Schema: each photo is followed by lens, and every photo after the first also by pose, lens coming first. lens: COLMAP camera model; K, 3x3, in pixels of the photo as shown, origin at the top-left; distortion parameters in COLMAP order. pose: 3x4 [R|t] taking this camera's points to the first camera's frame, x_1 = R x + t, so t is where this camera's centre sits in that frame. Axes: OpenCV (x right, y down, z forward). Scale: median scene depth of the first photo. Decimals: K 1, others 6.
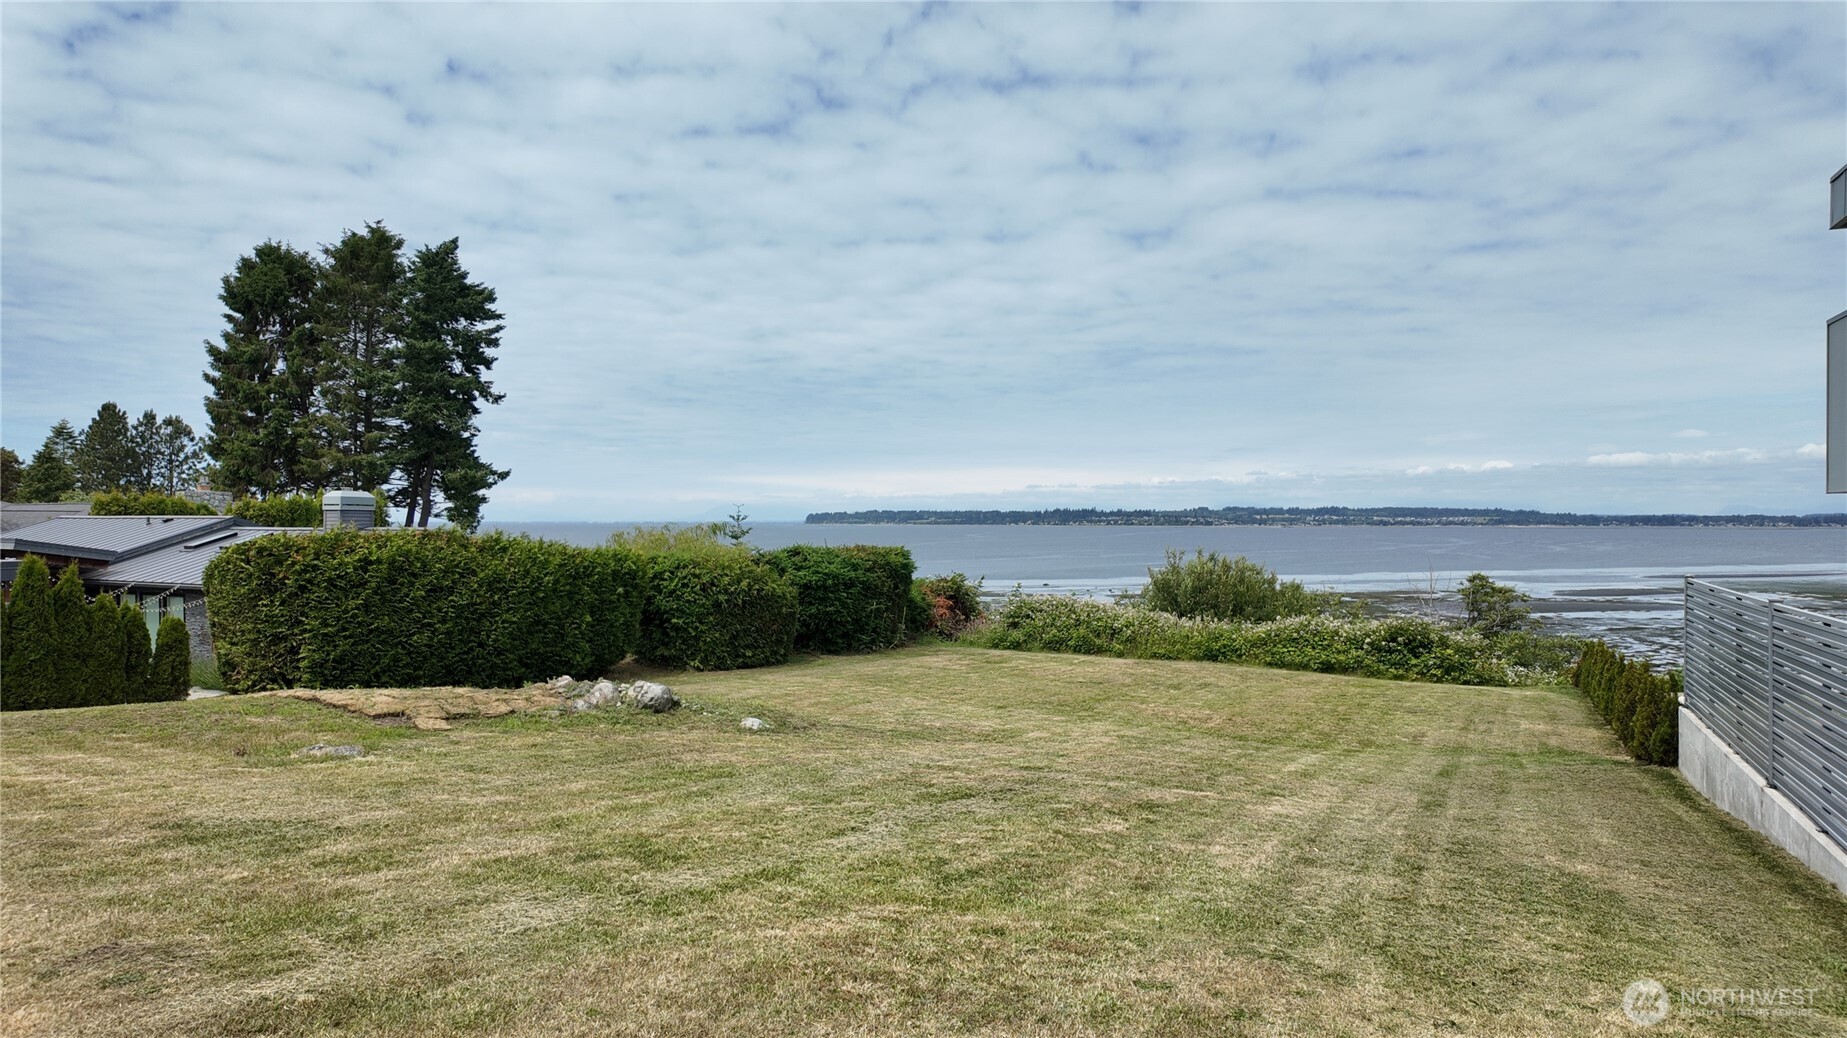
lens RADIAL K [[1068.8, 0, 924.0], [0, 1068.8, 511.3], [0, 0, 1]] dist [0.056303, -0.058049]
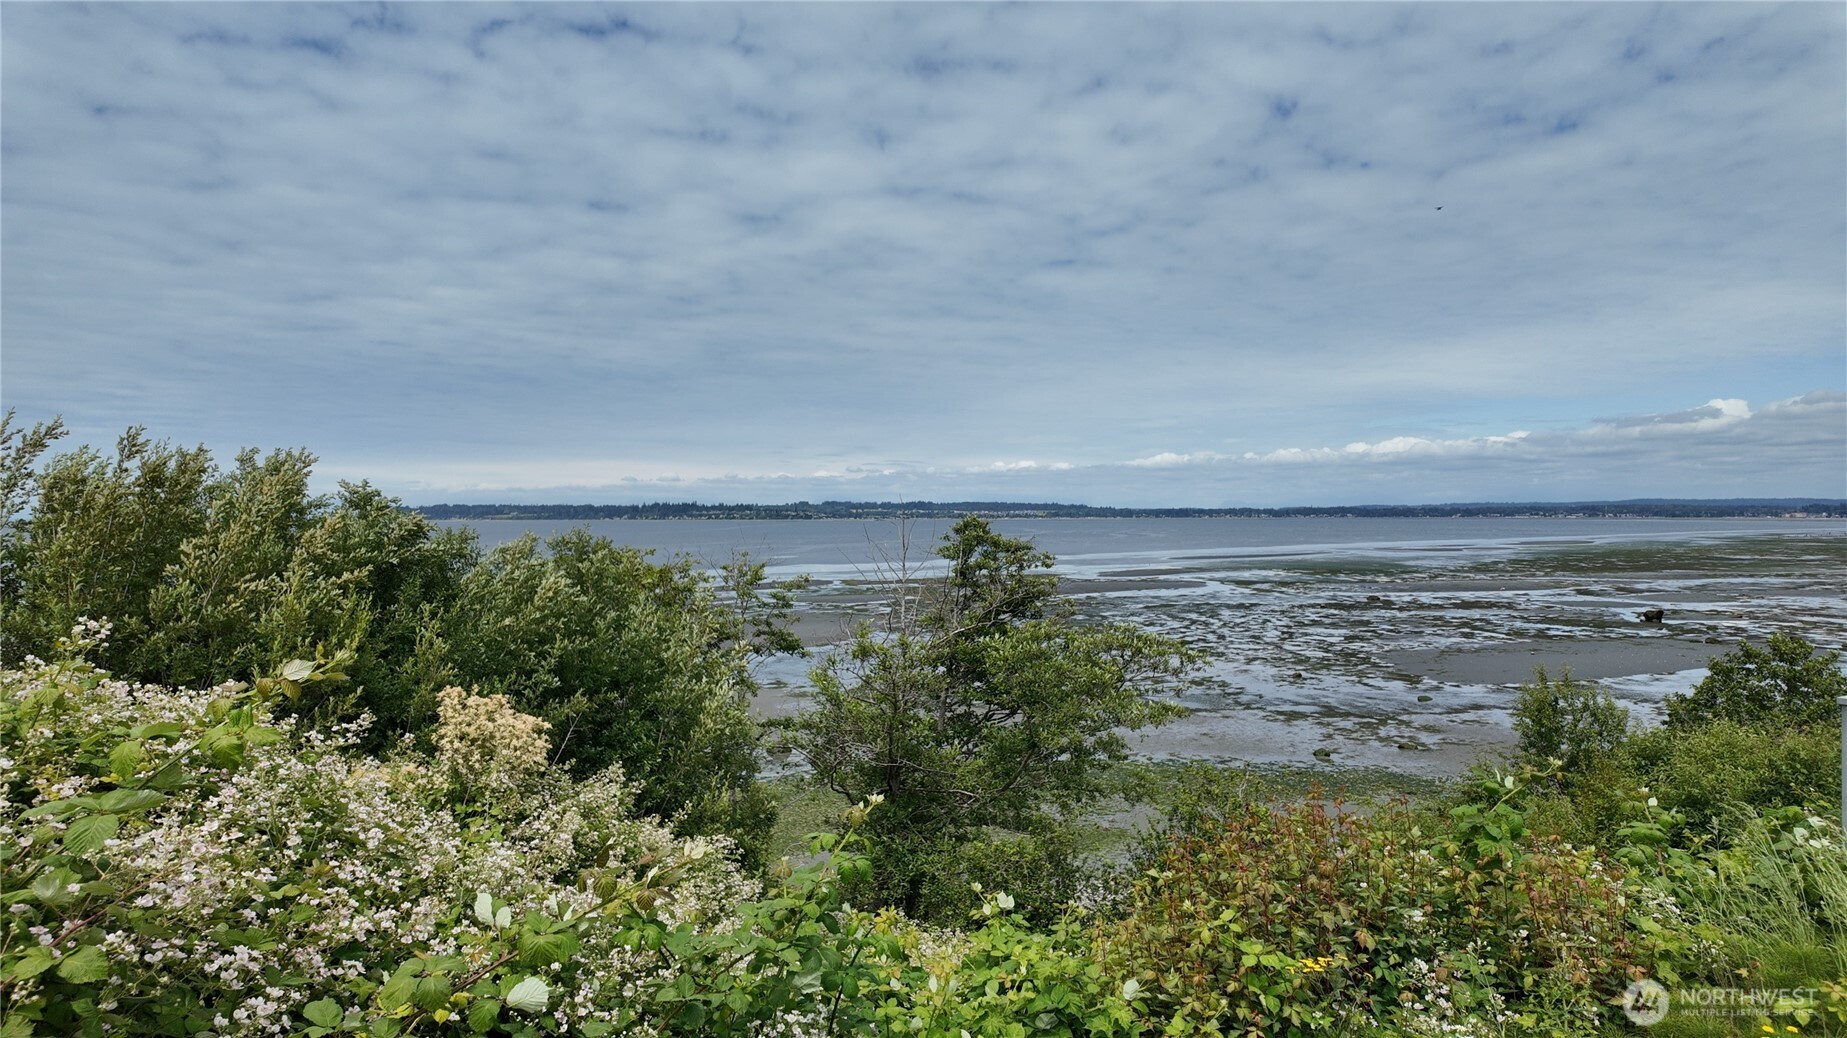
lens RADIAL K [[1068.8, 0, 933.1], [0, 1068.8, 519.2], [0, 0, 1]] dist [0.056303, -0.058049]
pose [[0.931008, -0.004890, 0.364966, 0.230858], [0.000439, 0.999925, 0.012279, 0.039892], [-0.364999, -0.011271, 0.930940, 0.400802]]
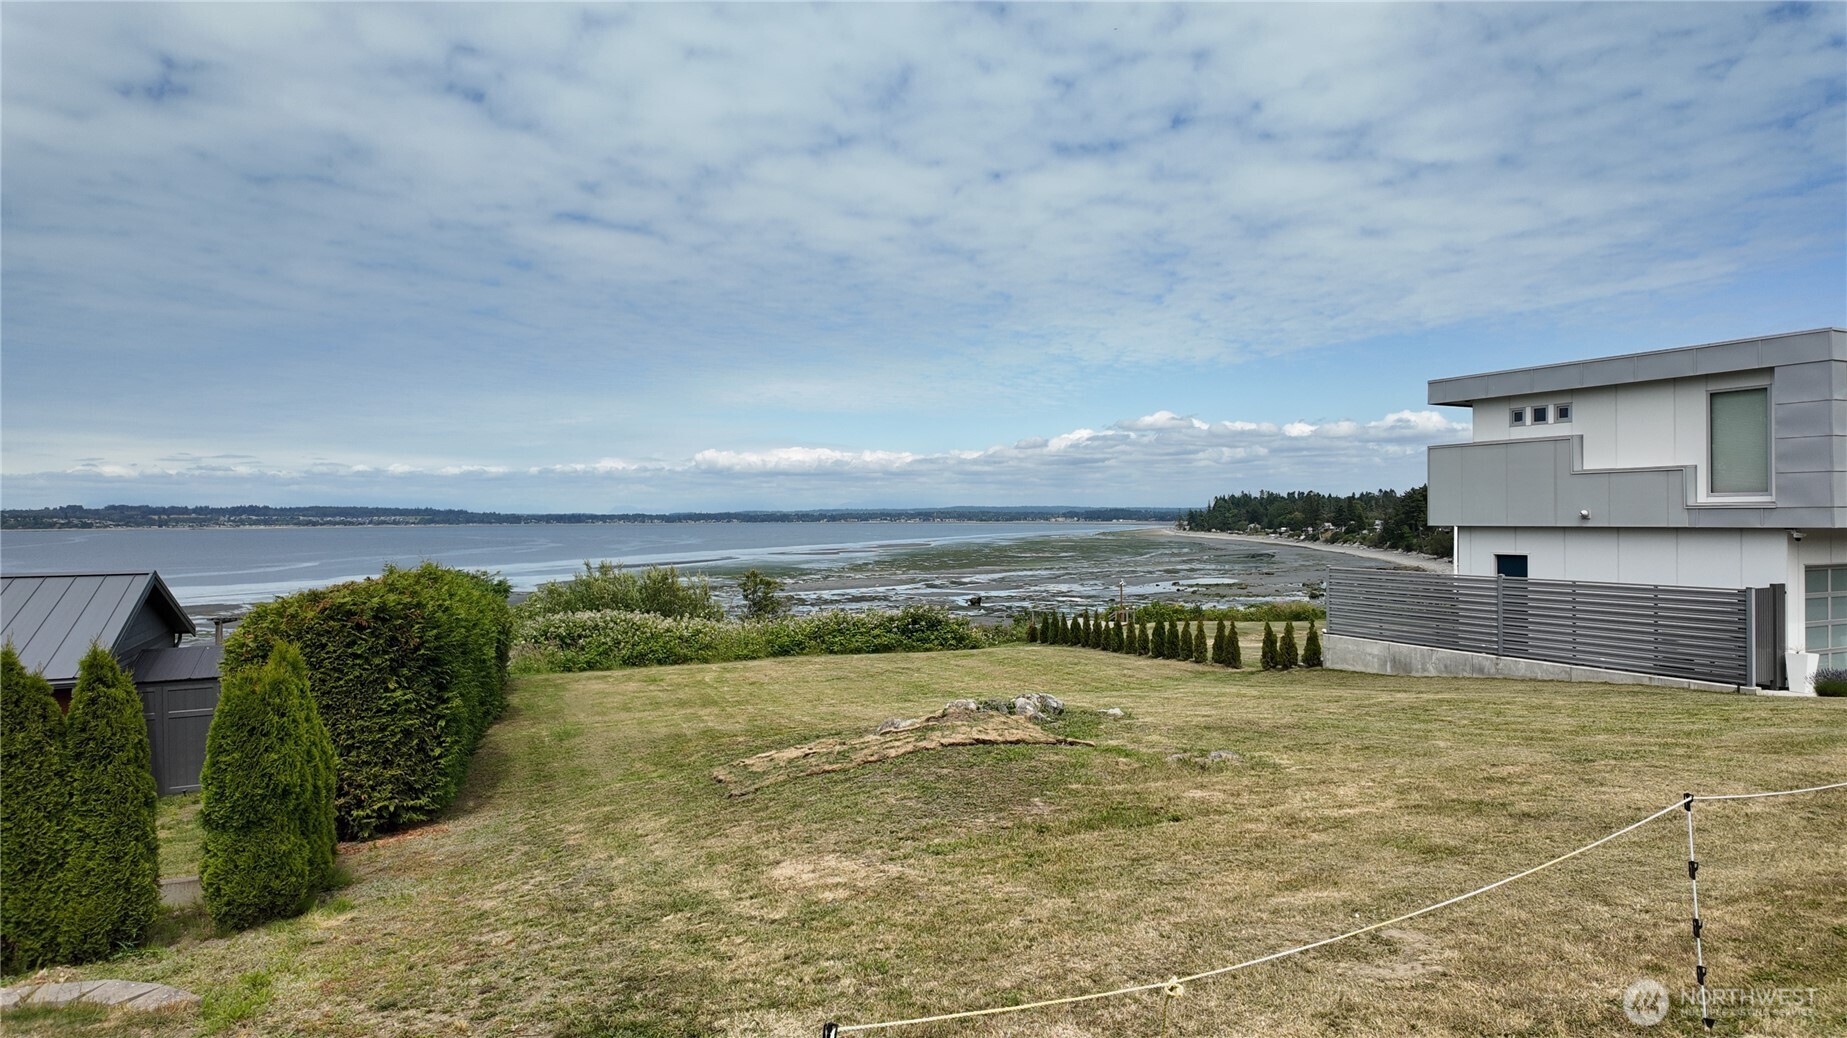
lens RADIAL K [[1068.8, 0, 932.1], [0, 1068.8, 540.4], [0, 0, 1]] dist [0.056303, -0.058049]
pose [[0.599125, -0.021629, 0.800363, -0.274909], [-0.000673, 0.999621, 0.027517, -0.008772], [-0.800655, -0.017025, 0.598884, 0.085583]]
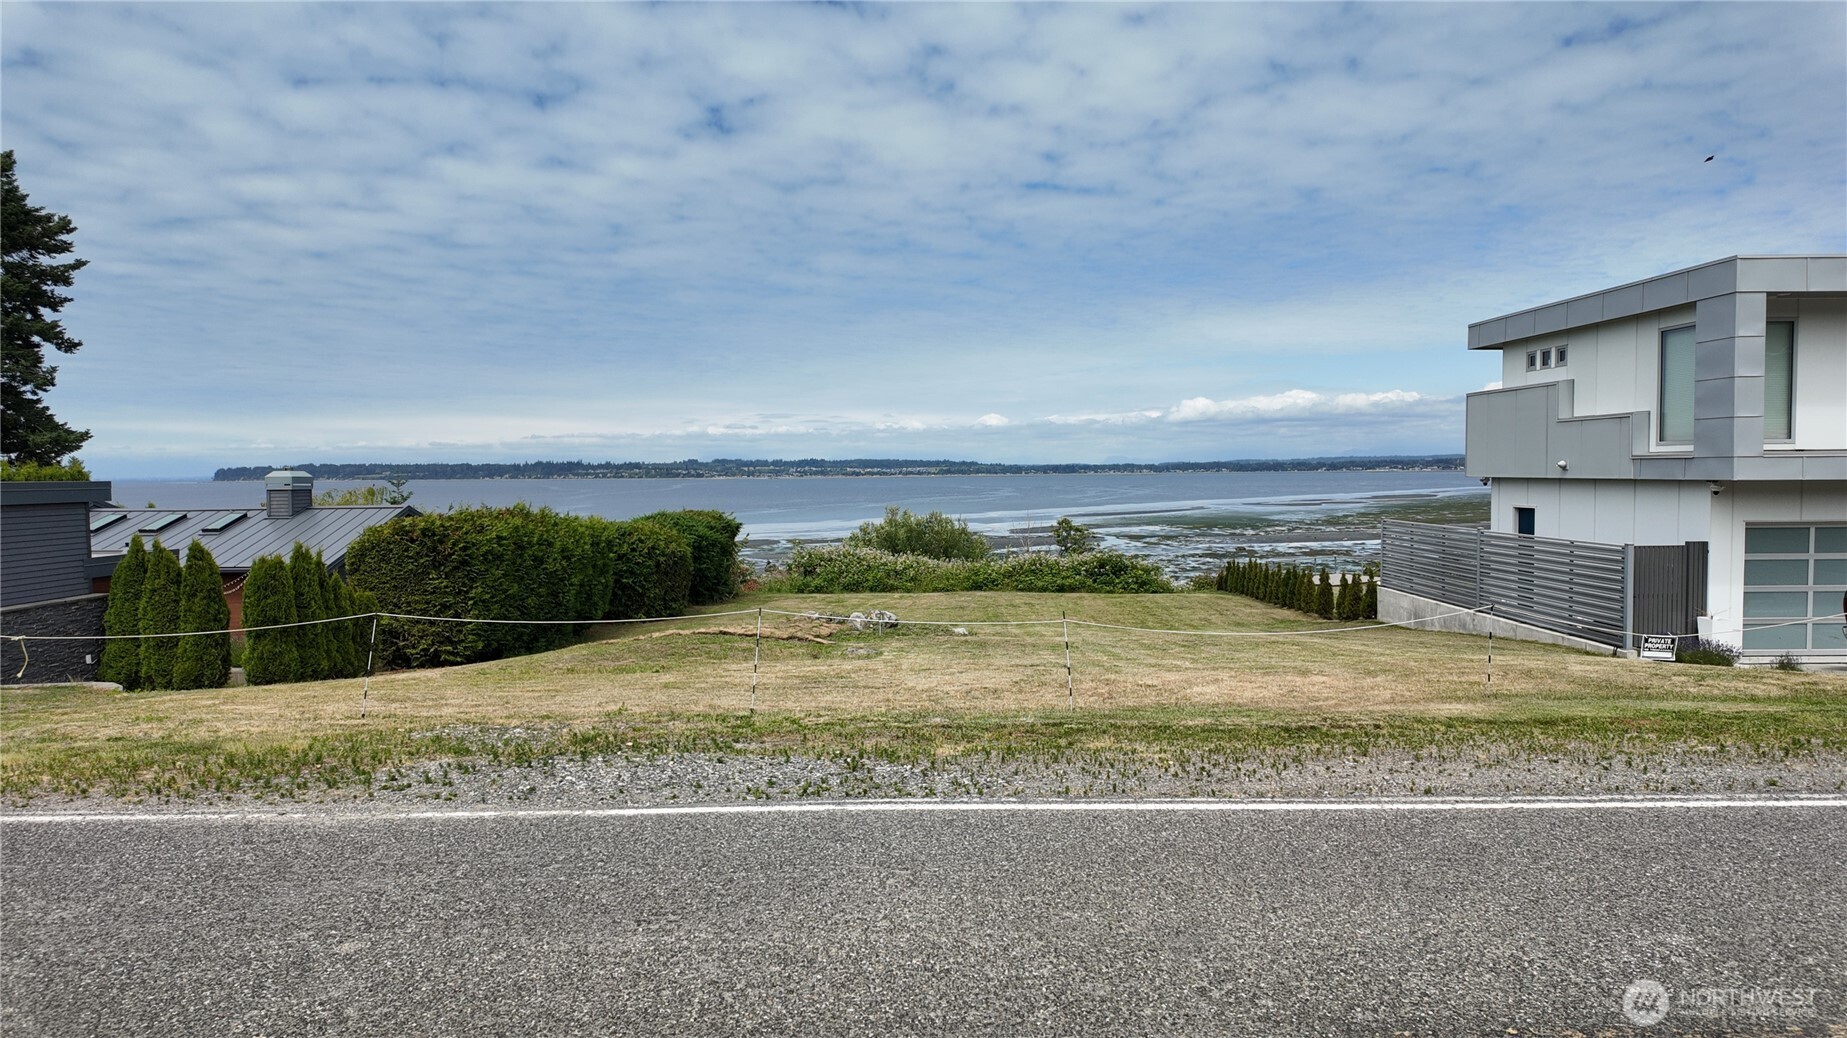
lens RADIAL K [[1068.8, 0, 930.5], [0, 1068.8, 505.4], [0, 0, 1]] dist [0.056303, -0.058049]
pose [[0.889262, -0.023926, 0.456771, -0.189832], [0.006054, 0.999159, 0.040552, -0.010076], [-0.457357, -0.033296, 0.888660, -0.074494]]
